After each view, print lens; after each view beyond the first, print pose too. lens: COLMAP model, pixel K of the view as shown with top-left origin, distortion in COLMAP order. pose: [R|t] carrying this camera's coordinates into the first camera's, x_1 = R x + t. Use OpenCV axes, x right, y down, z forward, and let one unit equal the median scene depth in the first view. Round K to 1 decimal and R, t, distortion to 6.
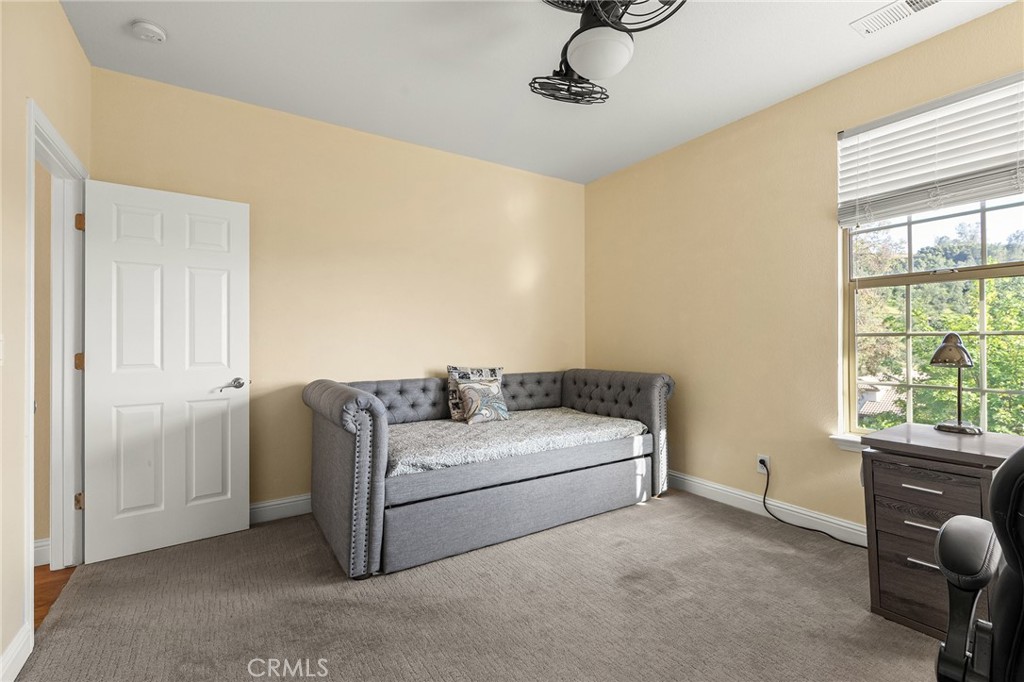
lens RADIAL K [[442.2, 0, 512.0], [0, 442.2, 341.0], [0, 0, 1]] dist [0.000552, 0.000060]
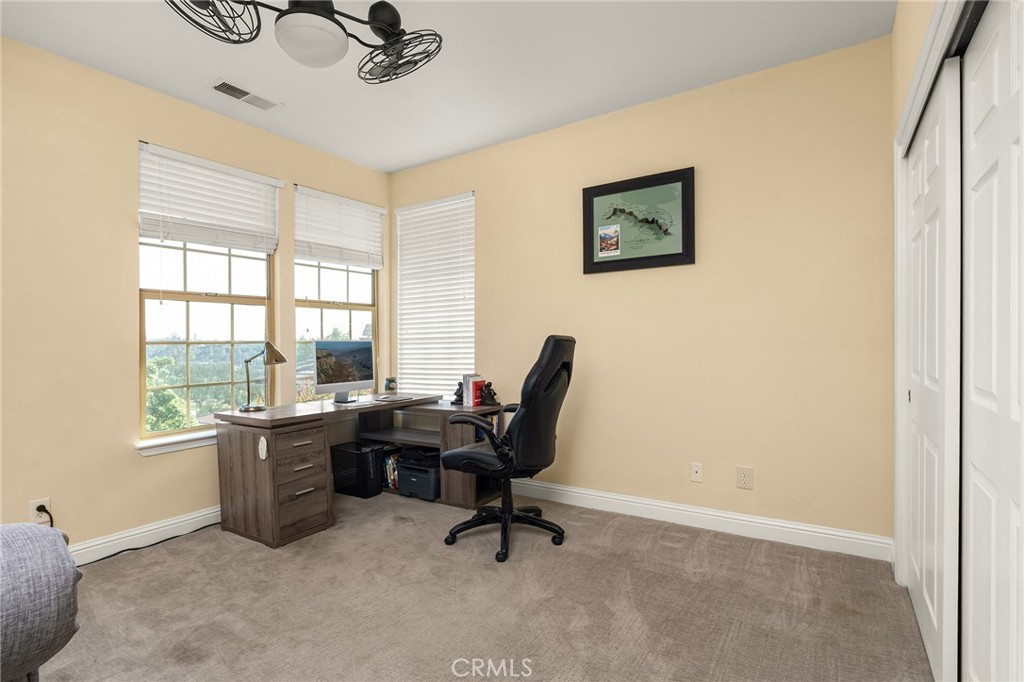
lens RADIAL K [[501.1, 0, 512.0], [0, 501.1, 341.0], [0, 0, 1]] dist [0.000653, 0.000100]
pose [[-0.426476, 0.001304, 0.904498, -0.759862], [0.001905, 0.999998, -0.000544, -0.017756], [-0.904497, 0.001491, -0.426477, 0.856101]]
